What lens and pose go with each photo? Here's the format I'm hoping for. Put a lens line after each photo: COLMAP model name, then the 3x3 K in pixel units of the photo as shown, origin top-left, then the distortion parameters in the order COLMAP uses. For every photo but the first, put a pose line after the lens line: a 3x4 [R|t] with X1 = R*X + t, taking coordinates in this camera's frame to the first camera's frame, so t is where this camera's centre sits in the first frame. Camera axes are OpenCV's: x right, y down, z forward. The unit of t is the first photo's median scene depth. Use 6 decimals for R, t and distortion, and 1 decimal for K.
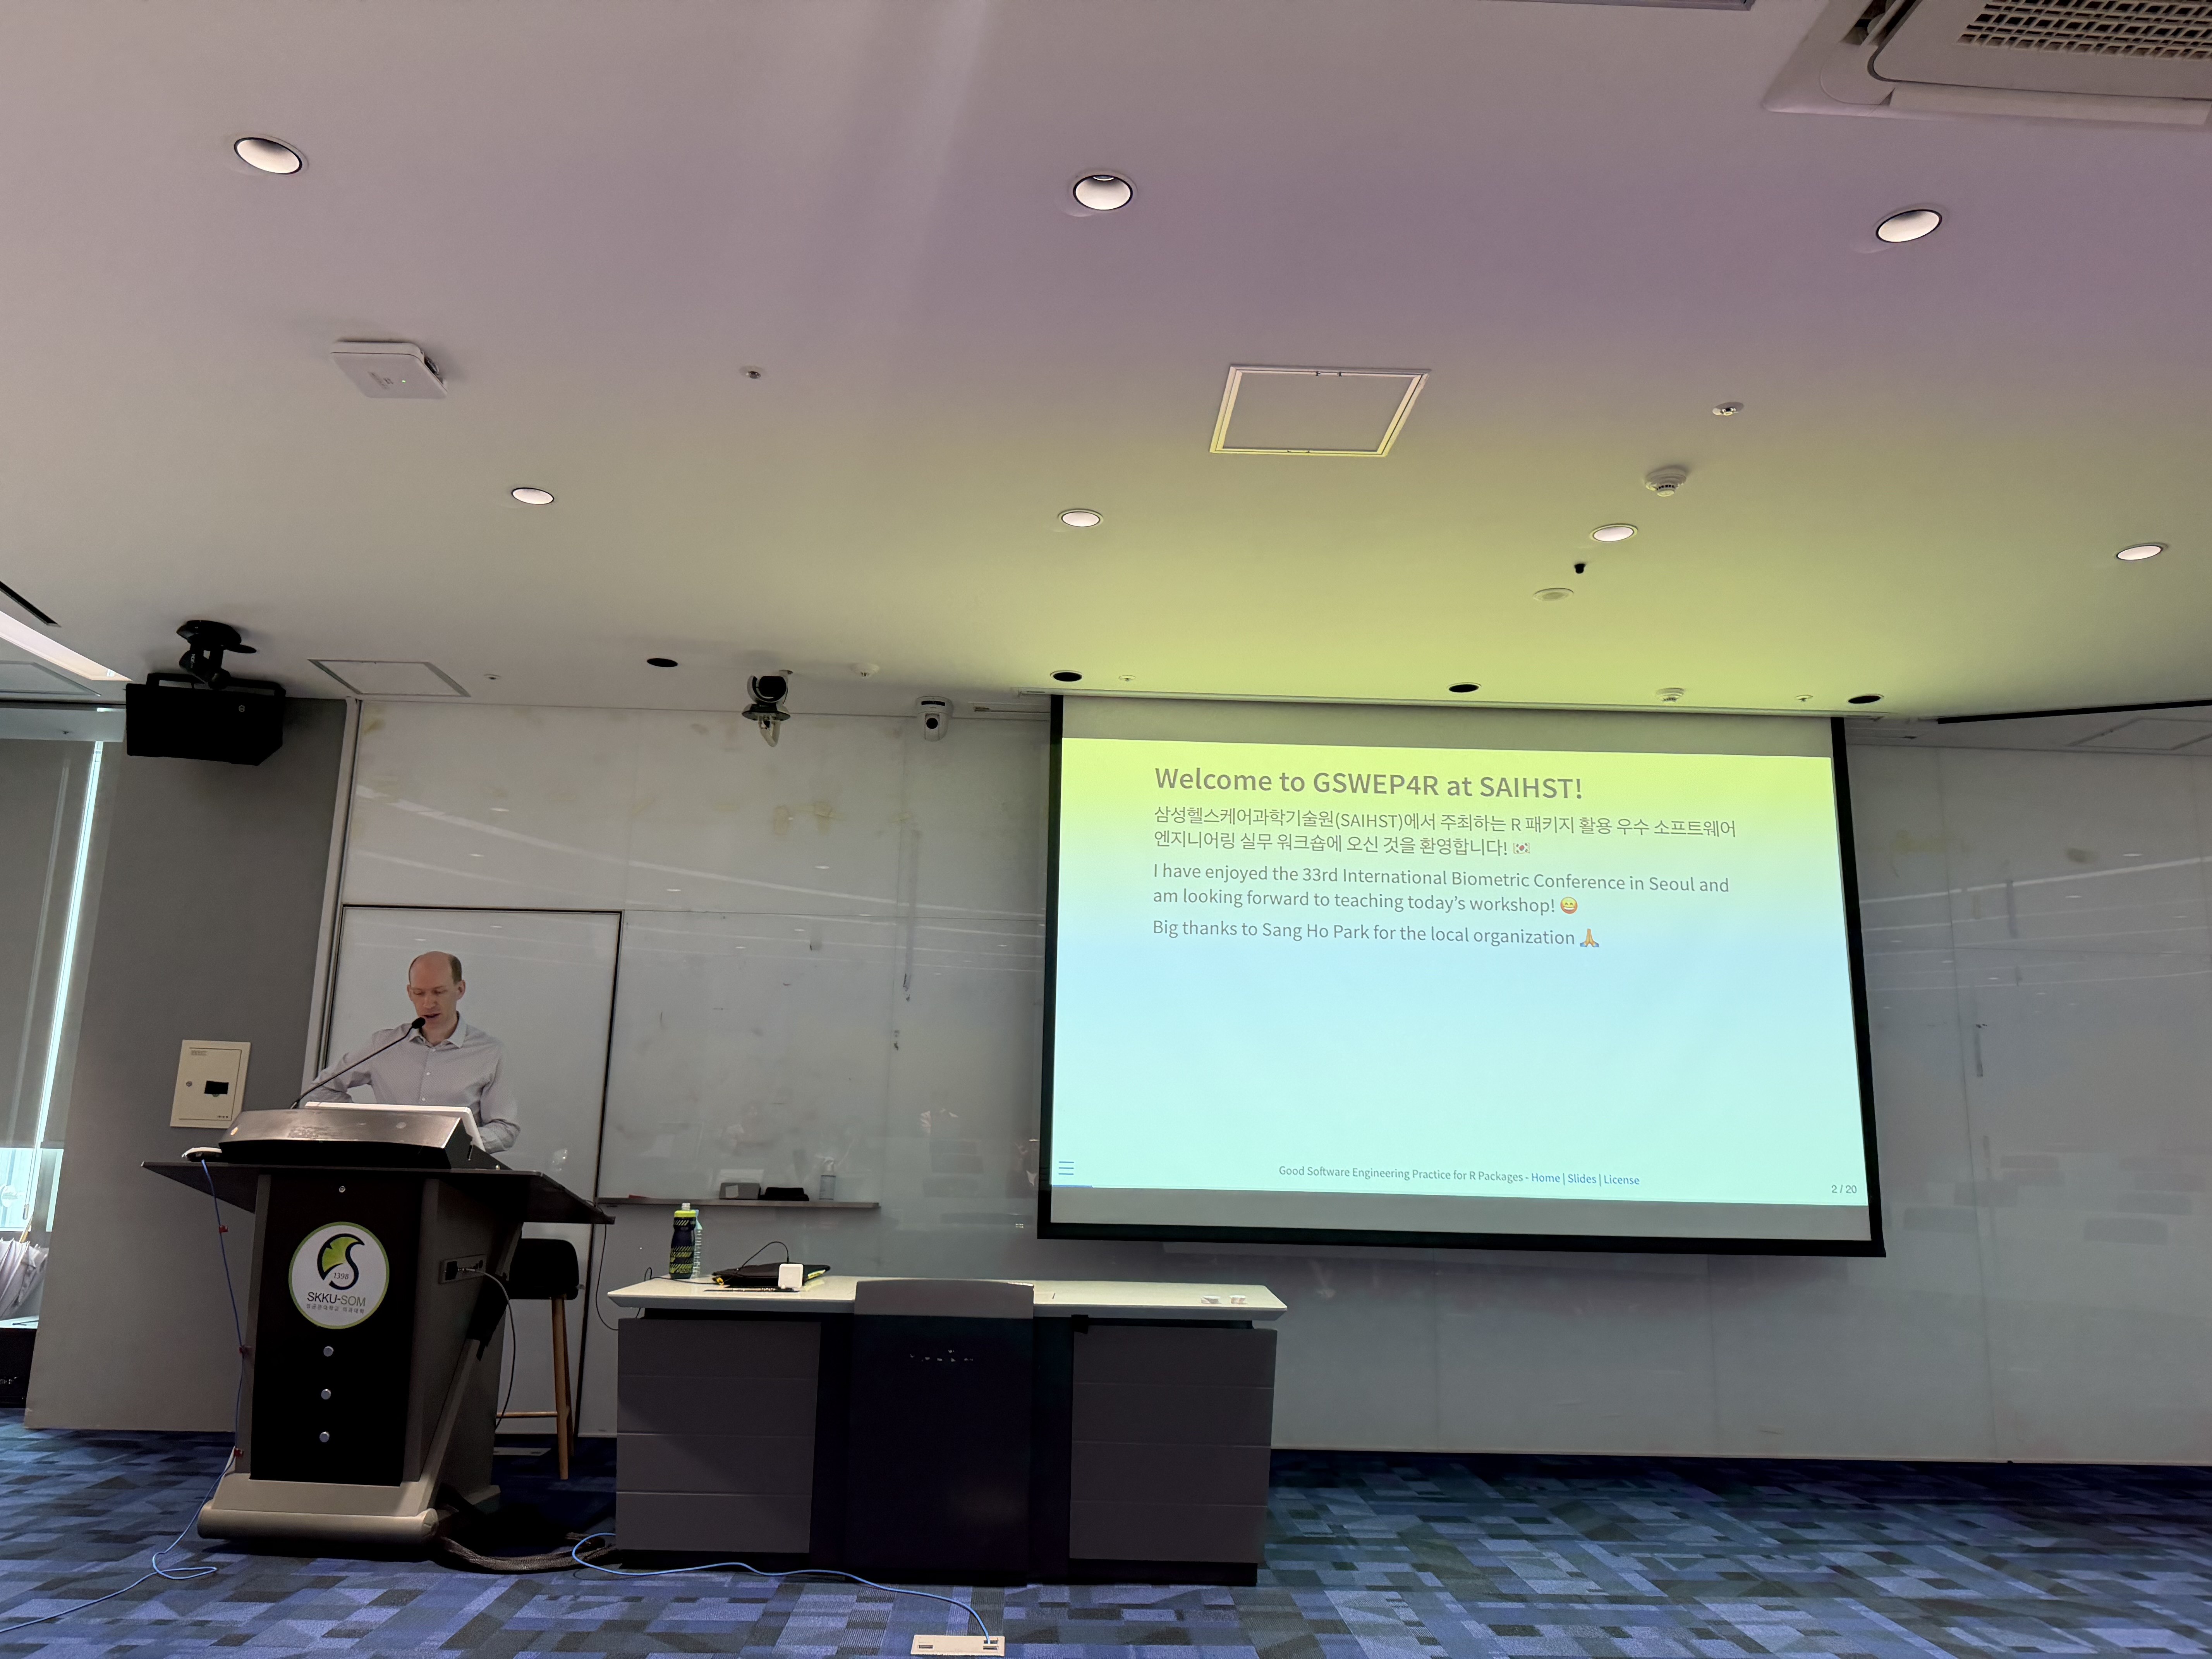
lens RADIAL K [[1527.7, 0, 1106.0], [0, 1527.7, 829.5], [0, 0, 1]] dist [0.109618, -0.161045]
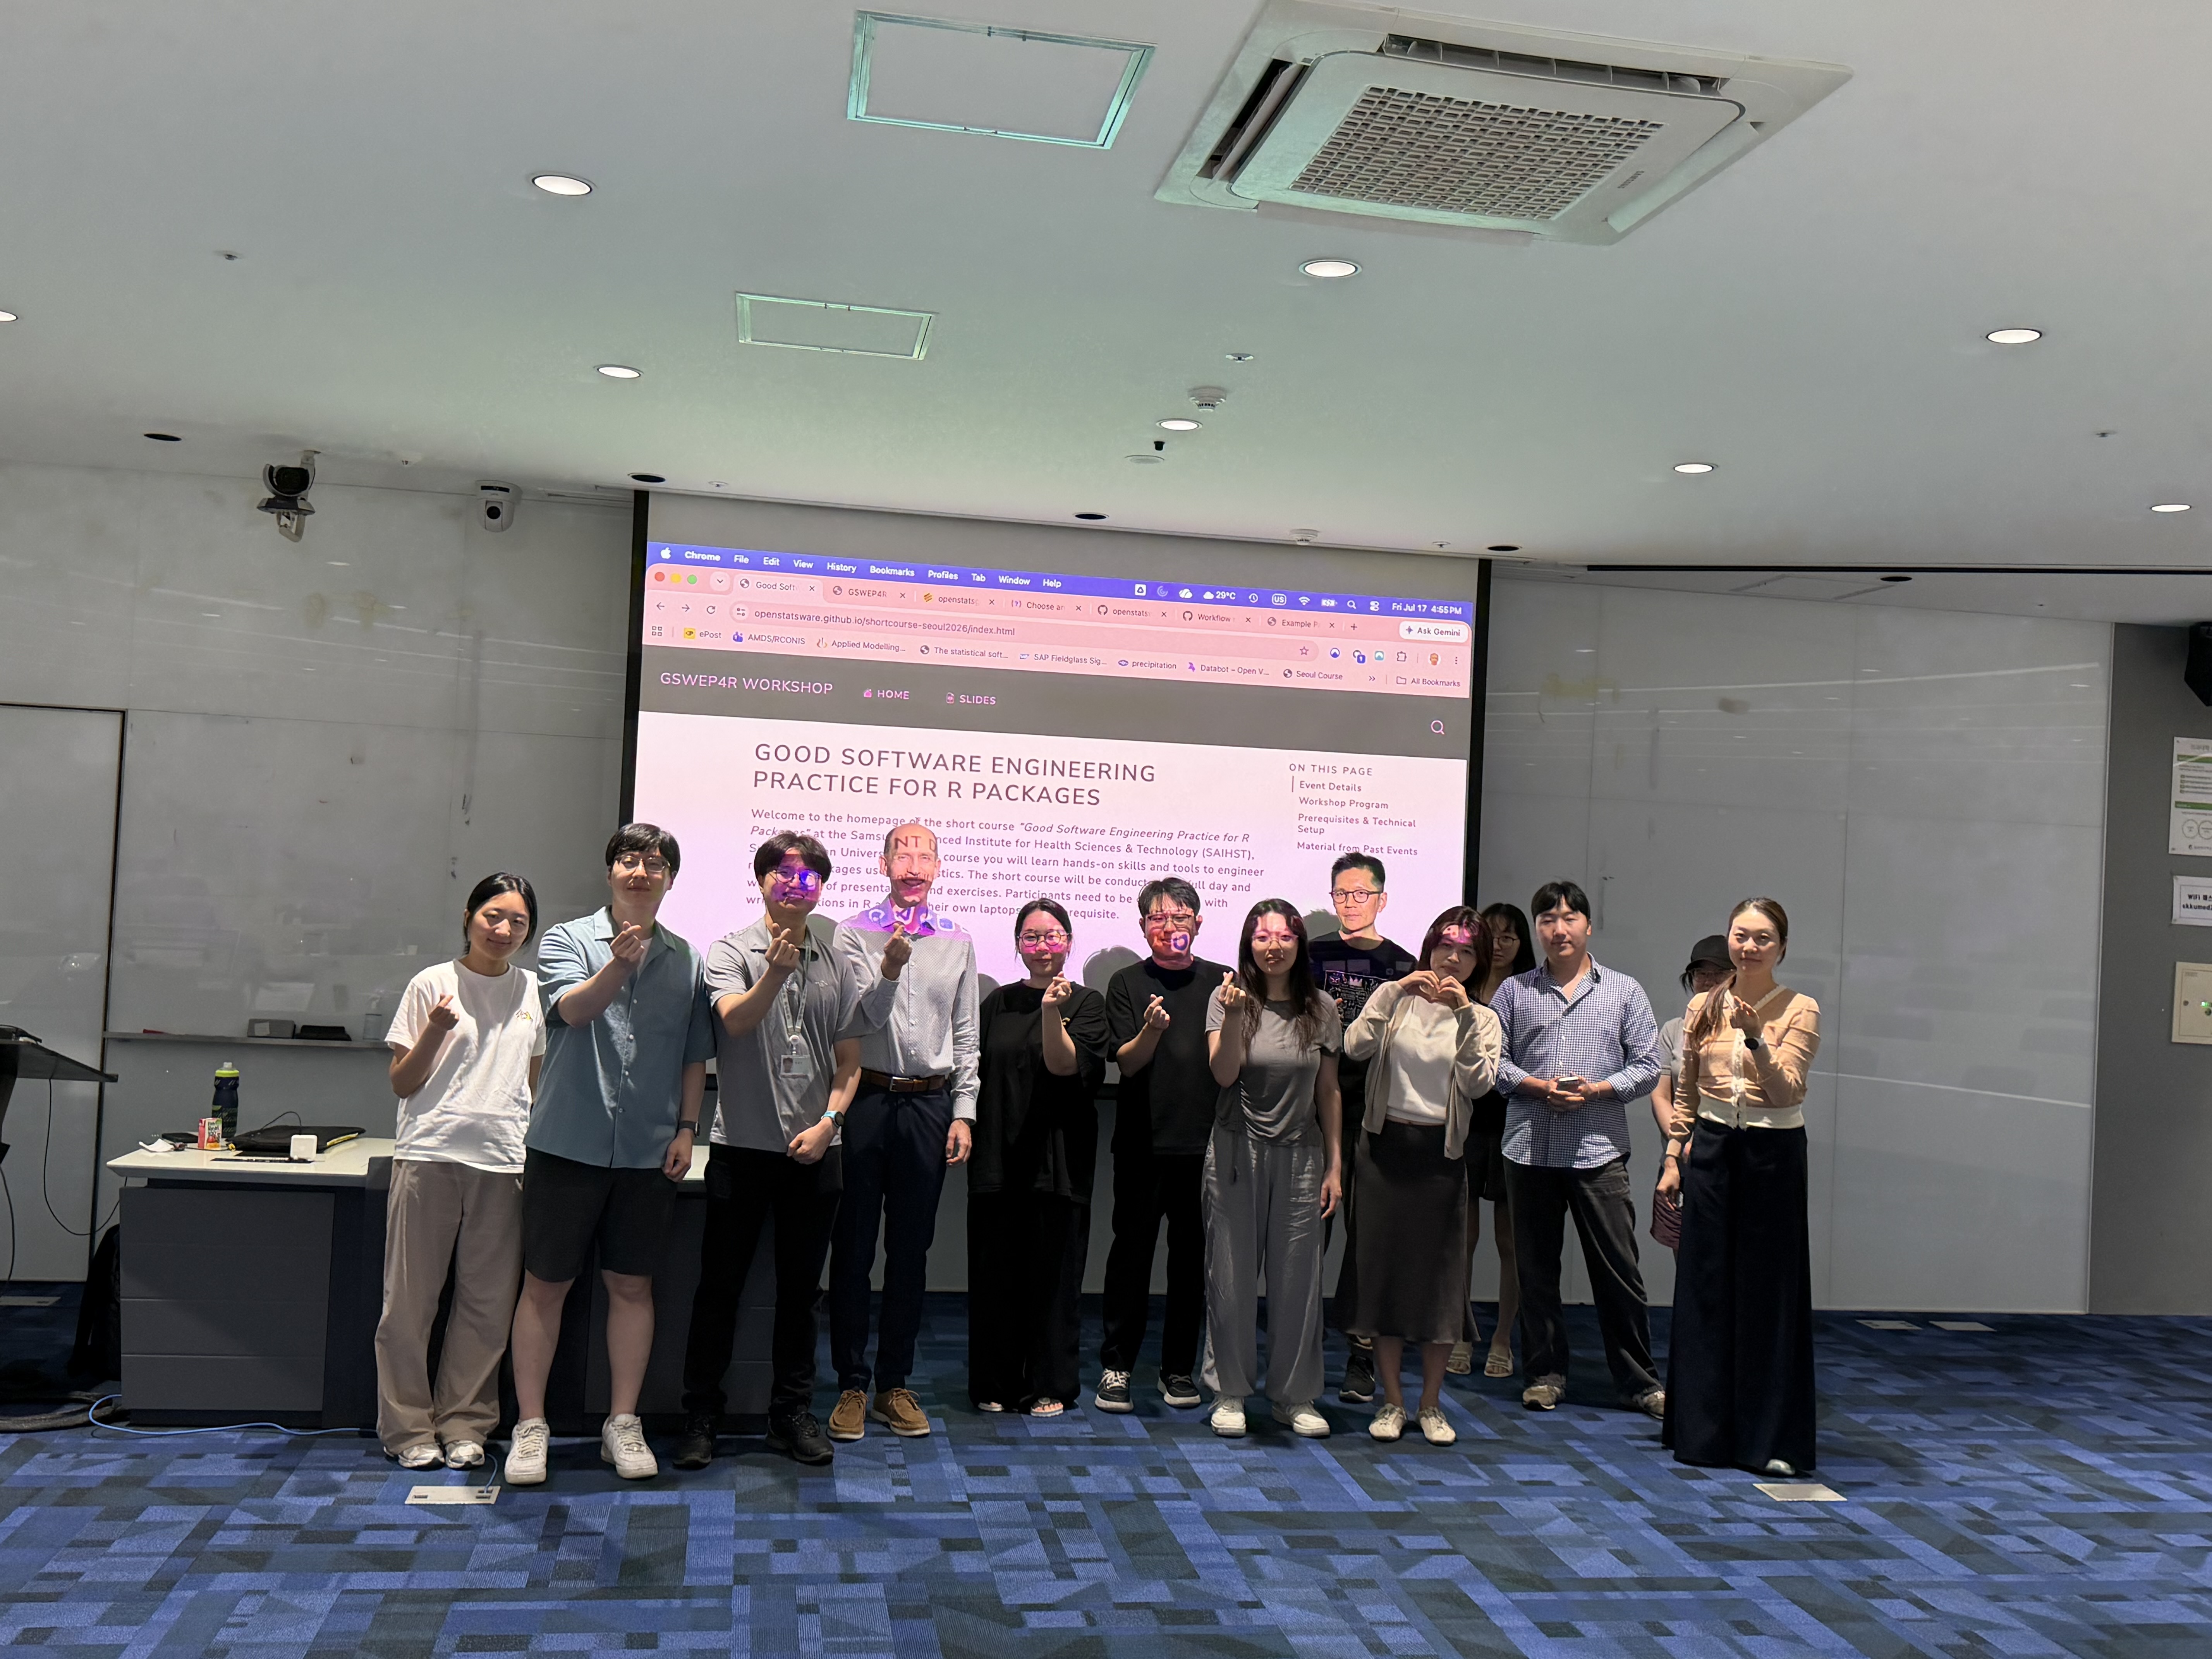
lens RADIAL K [[1950.0, 0, 1106.0], [0, 1950.0, 829.5], [0, 0, 1]] dist [0.055334, -0.118163]
pose [[0.988924, 0.031269, 0.145093, 0.110063], [-0.054982, 0.985187, 0.162428, -0.136199], [-0.137864, -0.168607, 0.975994, -0.241742]]
